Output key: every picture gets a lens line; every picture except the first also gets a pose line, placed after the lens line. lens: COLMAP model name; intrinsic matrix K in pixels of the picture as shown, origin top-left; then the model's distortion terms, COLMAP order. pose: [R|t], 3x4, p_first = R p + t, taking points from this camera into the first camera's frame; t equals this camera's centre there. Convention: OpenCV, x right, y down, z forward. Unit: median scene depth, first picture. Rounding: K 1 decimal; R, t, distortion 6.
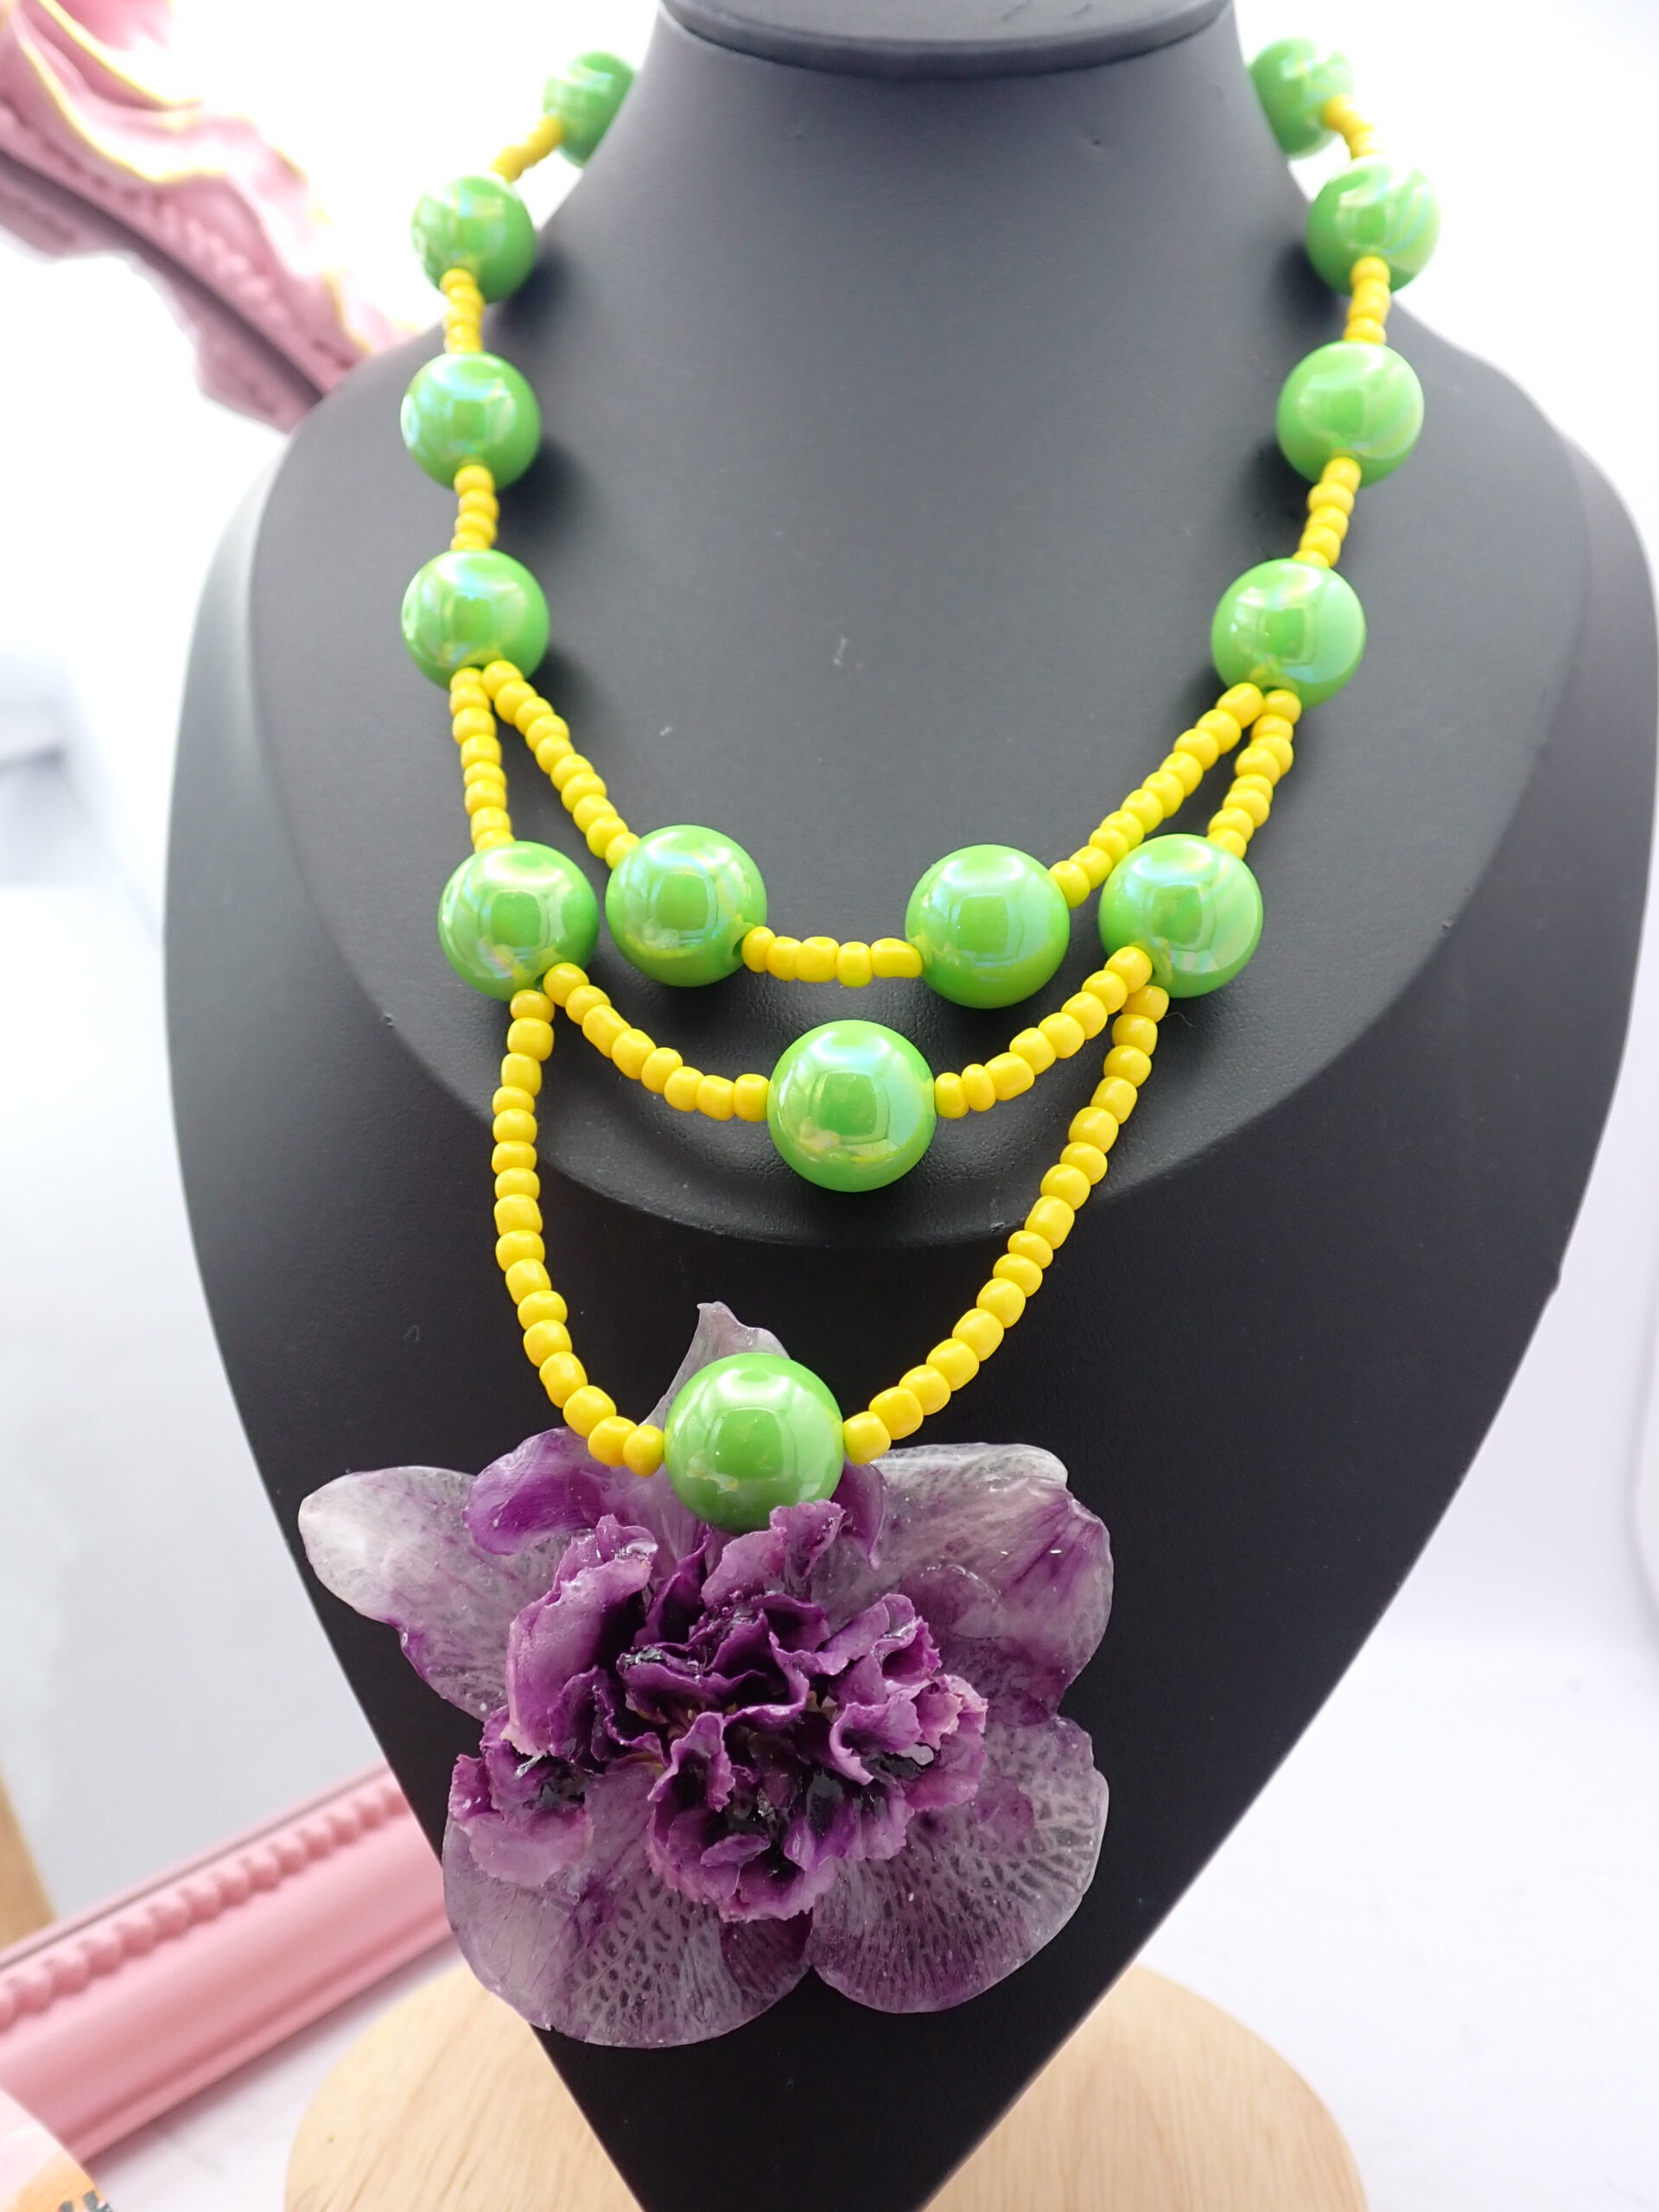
lens RADIAL K [[2114.2, 0, 834.5], [0, 2114.2, 1111.3], [0, 0, 1]] dist [0.023097, 0.000000]
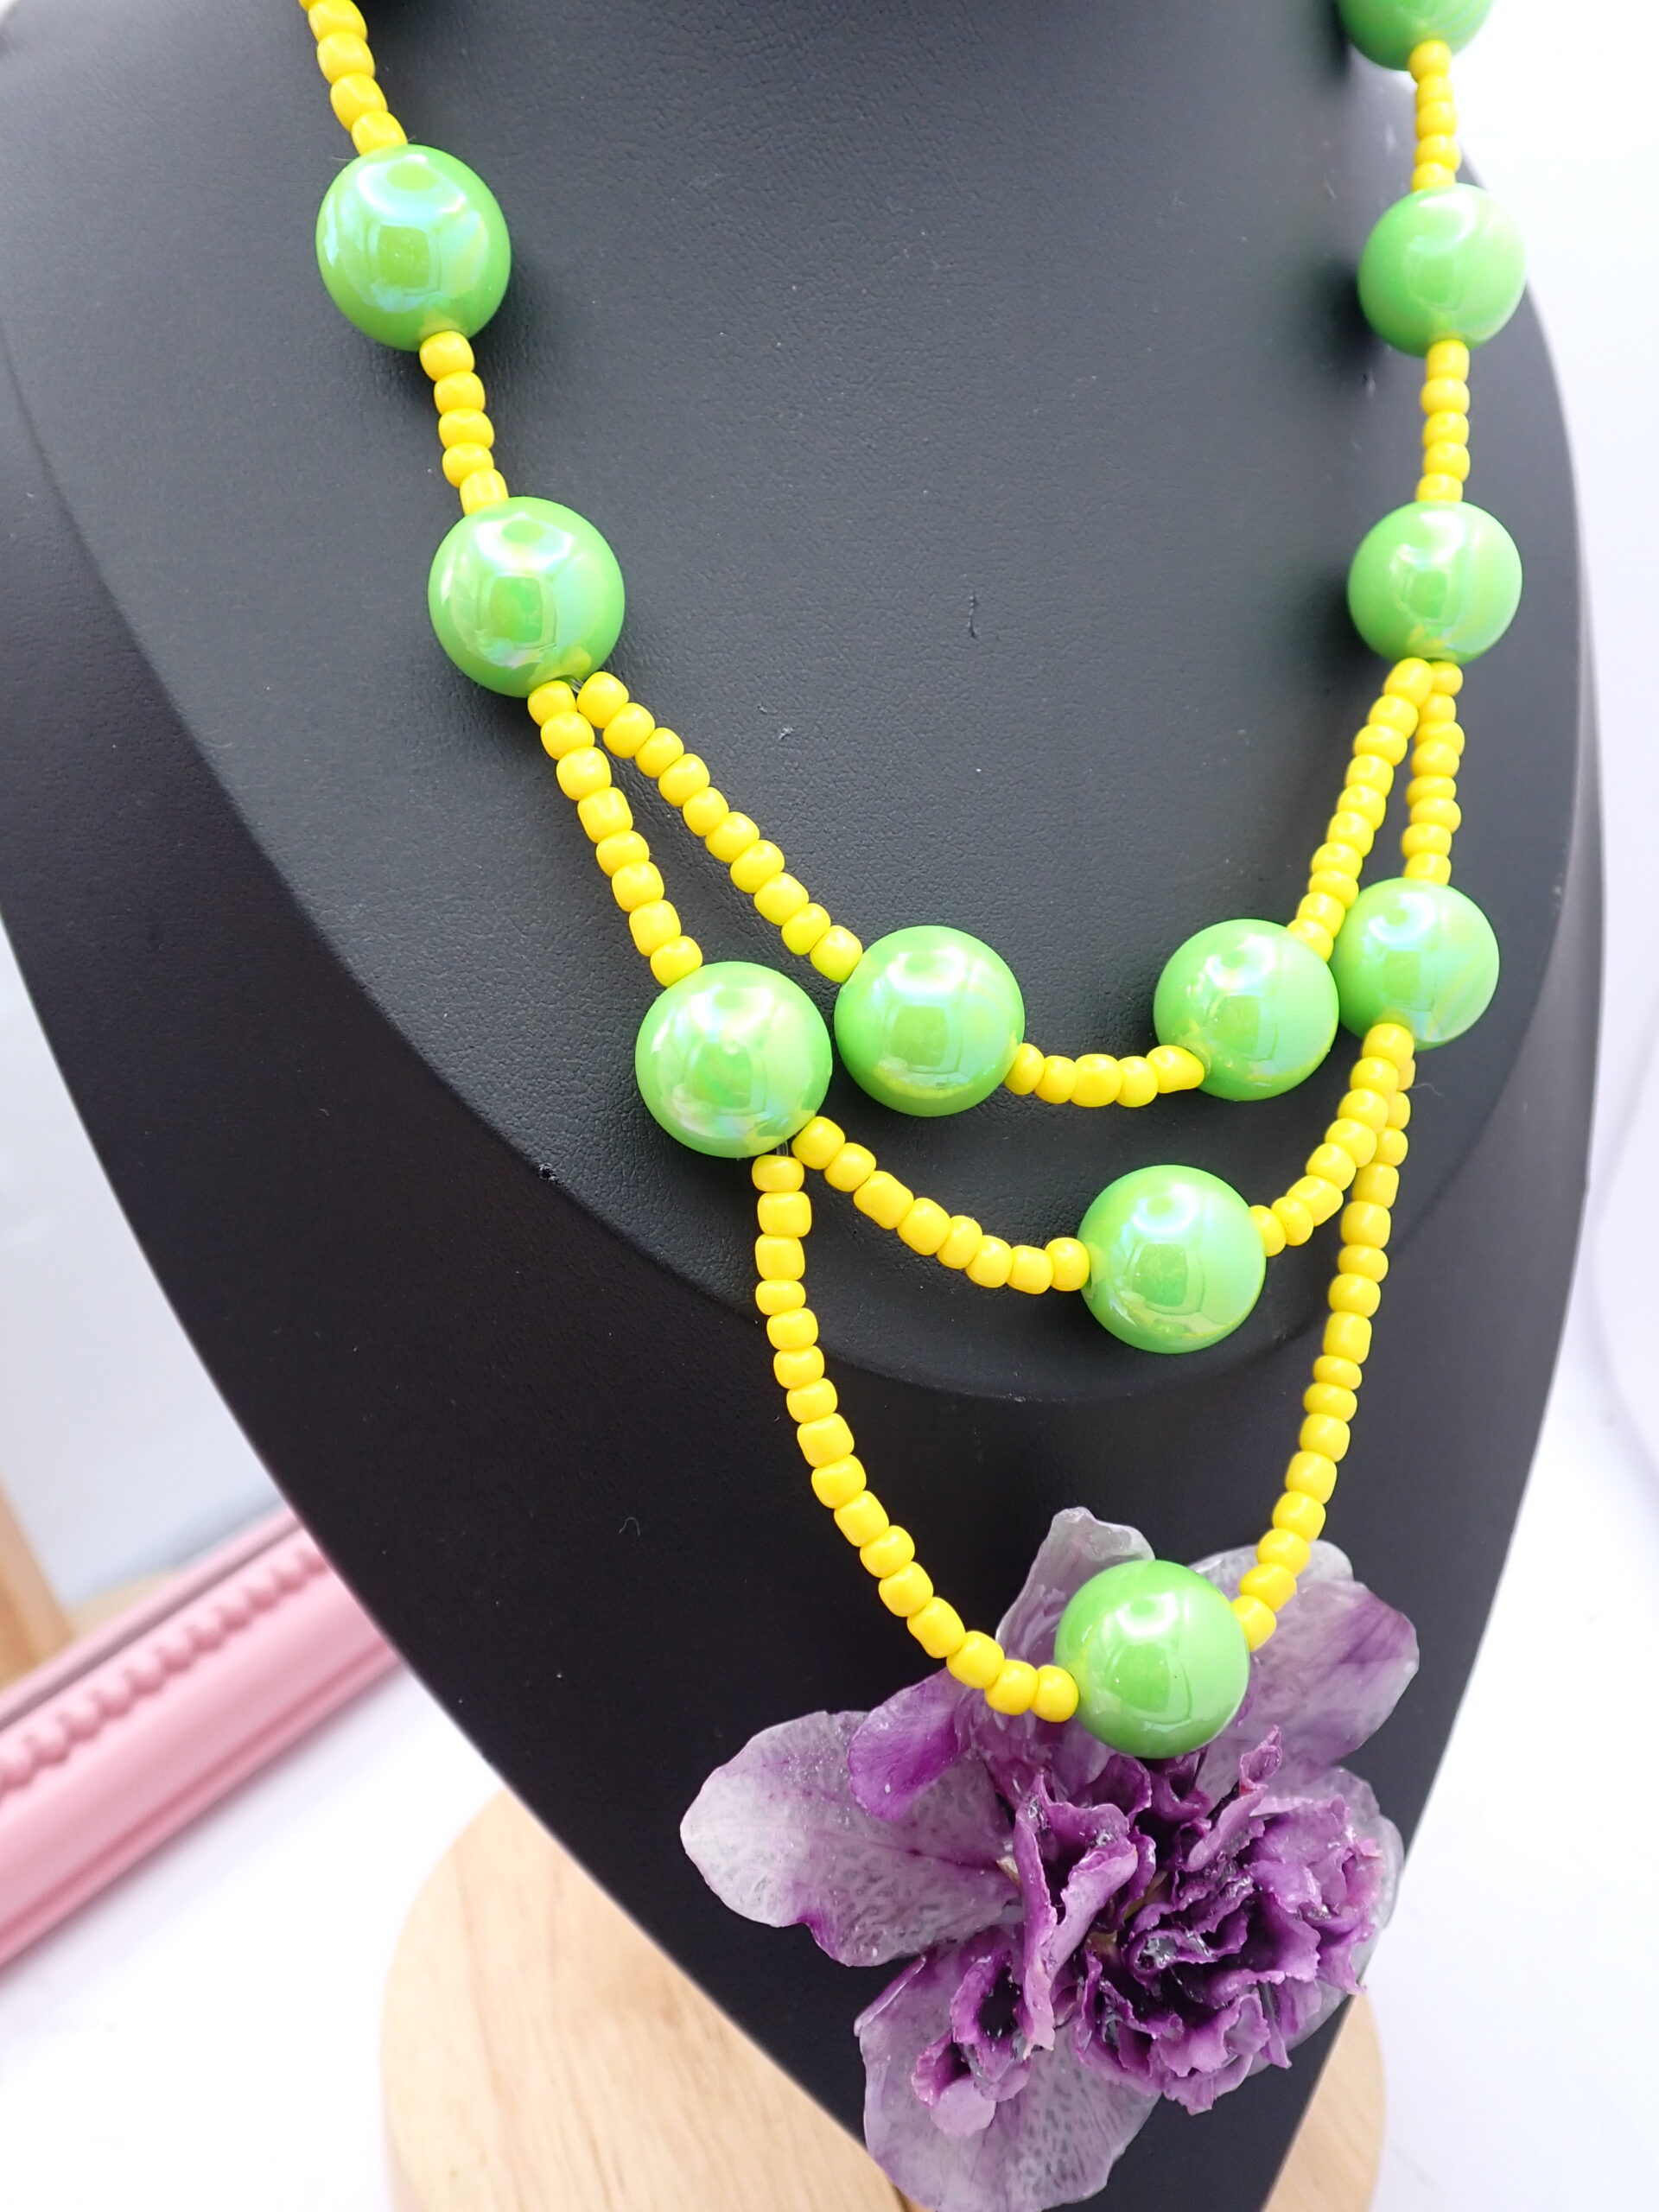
lens RADIAL K [[2114.2, 0, 829.1], [0, 2114.2, 1104.1], [0, 0, 1]] dist [0.023097, 0.000000]
pose [[0.904907, -0.155683, 0.396114, -0.495370], [0.009903, 0.938148, 0.346094, -0.398925], [-0.425494, -0.309260, 0.850478, 0.314849]]
